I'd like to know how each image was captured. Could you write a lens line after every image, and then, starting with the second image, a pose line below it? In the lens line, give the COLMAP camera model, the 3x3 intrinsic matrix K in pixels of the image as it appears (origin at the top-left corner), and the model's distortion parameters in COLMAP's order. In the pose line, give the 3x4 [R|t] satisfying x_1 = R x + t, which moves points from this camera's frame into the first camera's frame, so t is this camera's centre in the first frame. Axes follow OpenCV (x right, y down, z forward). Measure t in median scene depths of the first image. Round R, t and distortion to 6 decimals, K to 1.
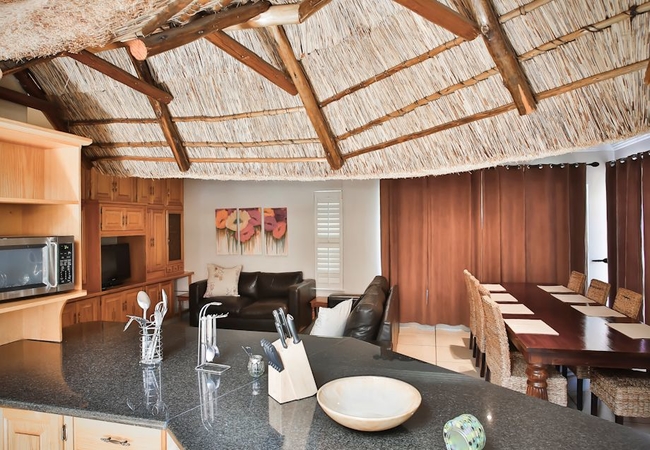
lens RADIAL K [[419.9, 0, 316.1], [0, 419.9, 221.0], [0, 0, 1]] dist [-0.071602, 0.042227]
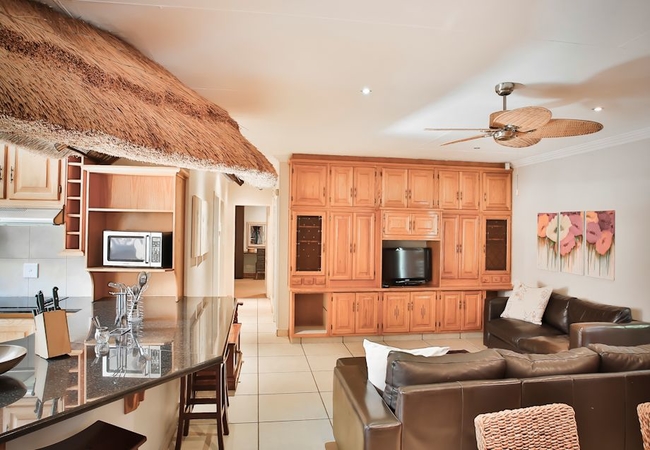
lens RADIAL K [[419.9, 0, 316.1], [0, 419.9, 221.0], [0, 0, 1]] dist [-0.071602, 0.042227]
pose [[0.402878, 0.000584, -0.915253, 0.904647], [-0.016409, 0.999844, -0.006586, -0.004172], [0.915107, 0.017672, 0.402825, 0.732002]]
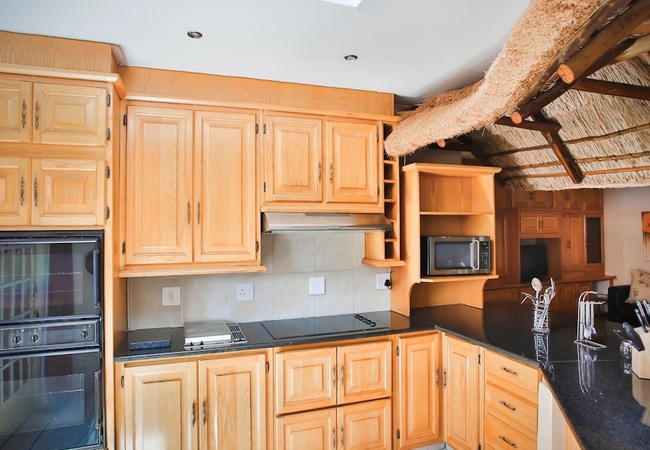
lens RADIAL K [[394.2, 0, 322.8], [0, 394.2, 219.6], [0, 0, 1]] dist [-0.068950, 0.037667]
pose [[0.560972, -0.016977, -0.827661, 0.192882], [0.006281, 0.999848, -0.016252, -0.003662], [0.827811, 0.003919, 0.560994, -0.229069]]
